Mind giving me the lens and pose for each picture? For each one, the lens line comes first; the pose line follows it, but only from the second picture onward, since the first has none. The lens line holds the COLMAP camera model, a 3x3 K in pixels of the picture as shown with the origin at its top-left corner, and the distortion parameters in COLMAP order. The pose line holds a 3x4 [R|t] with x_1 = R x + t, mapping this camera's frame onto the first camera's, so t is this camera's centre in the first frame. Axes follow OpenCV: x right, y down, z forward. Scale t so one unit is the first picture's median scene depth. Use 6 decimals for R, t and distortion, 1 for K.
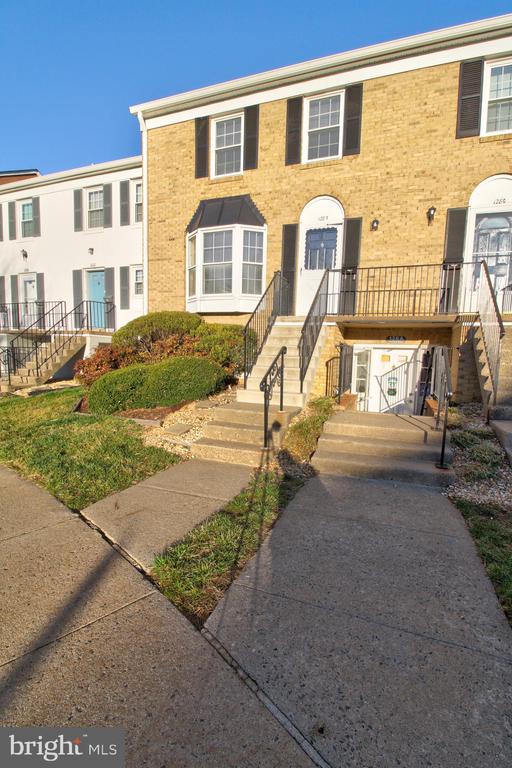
lens RADIAL K [[356.2, 0, 264.7], [0, 356.2, 390.9], [0, 0, 1]] dist [0.000719, -0.013198]
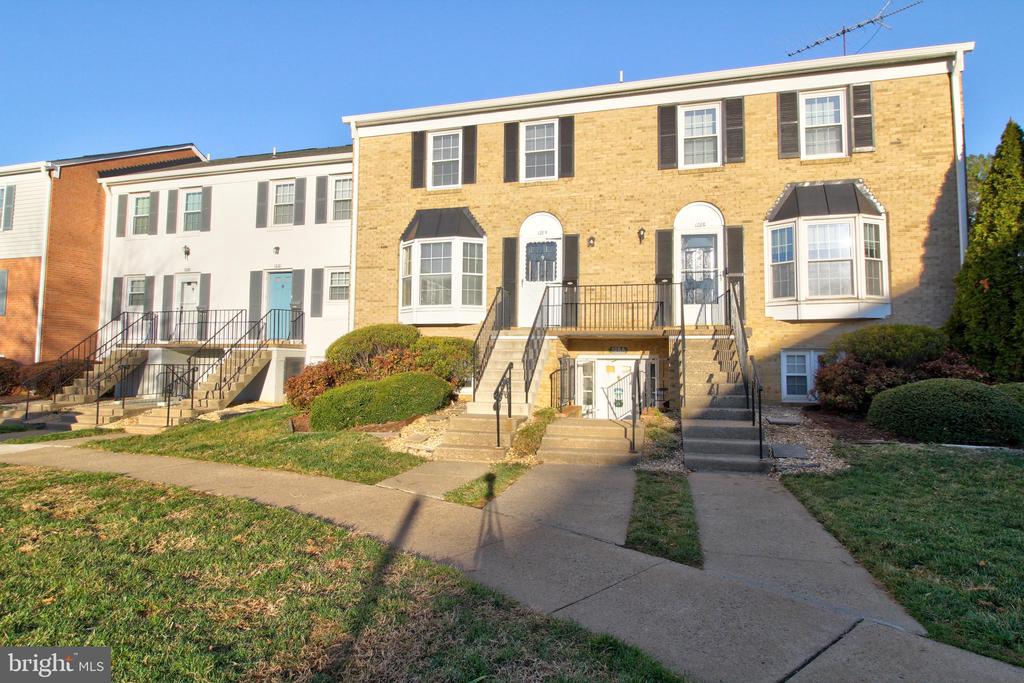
lens RADIAL K [[553.5, 0, 517.8], [0, 553.5, 322.8], [0, 0, 1]] dist [0.002027, 0.000086]
pose [[0.995777, -0.014697, 0.090622, -0.053326], [0.030224, 0.984557, -0.172435, 0.038870], [-0.086689, 0.174445, 0.980843, -0.504113]]
